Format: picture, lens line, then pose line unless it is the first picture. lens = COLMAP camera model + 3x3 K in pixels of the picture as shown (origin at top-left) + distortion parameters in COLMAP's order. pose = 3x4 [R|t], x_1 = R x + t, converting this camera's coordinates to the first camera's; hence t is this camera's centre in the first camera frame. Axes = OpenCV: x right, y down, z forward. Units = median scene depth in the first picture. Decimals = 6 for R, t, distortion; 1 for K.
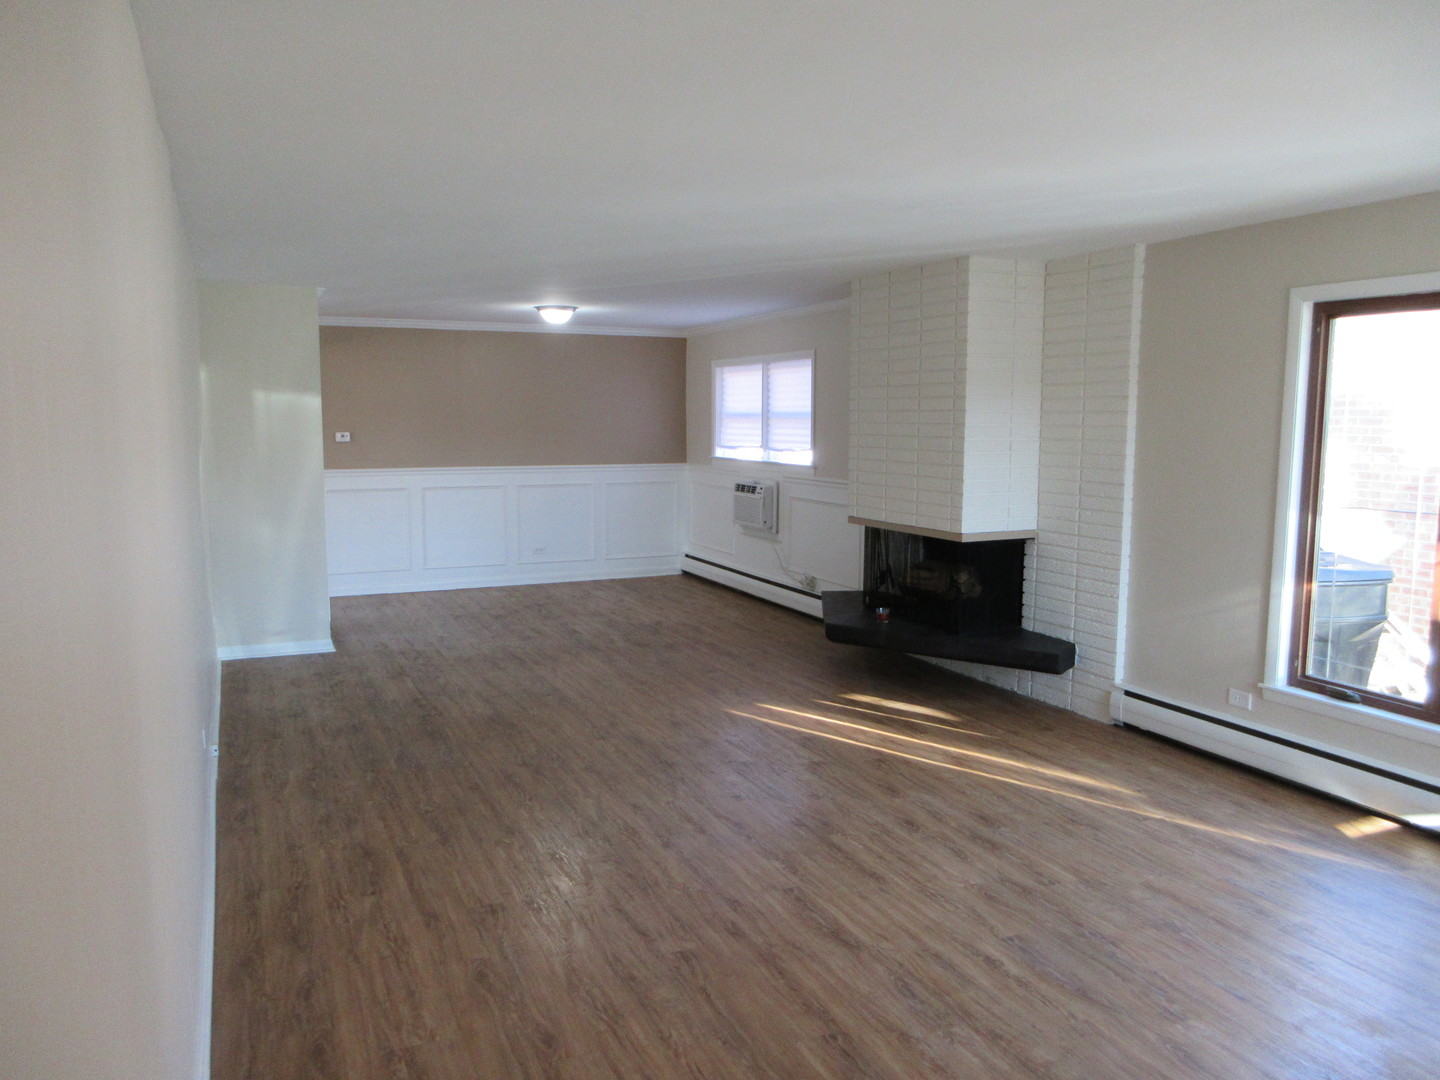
lens RADIAL K [[1063.6, 0, 720.0], [0, 1063.6, 540.0], [0, 0, 1]] dist [-0.004667, 0.002144]
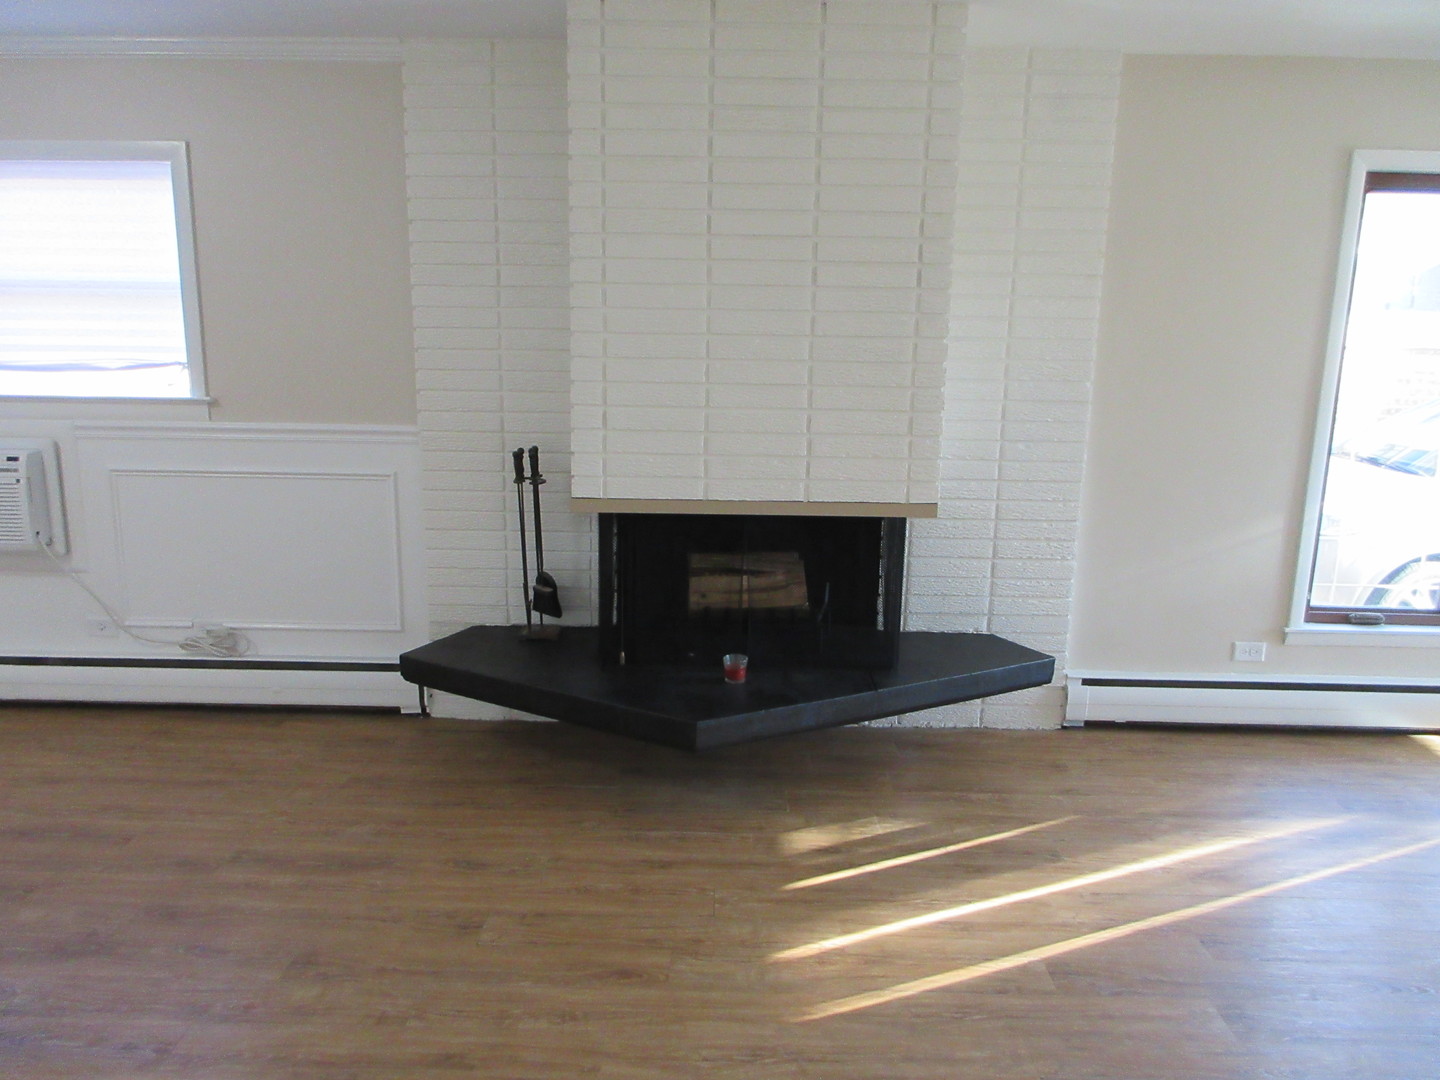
lens RADIAL K [[1063.6, 0, 720.0], [0, 1063.6, 540.0], [0, 0, 1]] dist [-0.004667, 0.002144]
pose [[0.430137, -0.185311, 0.883540, -0.352298], [0.089725, 0.982635, 0.162414, -0.093887], [-0.898294, 0.009415, 0.439294, 0.864996]]
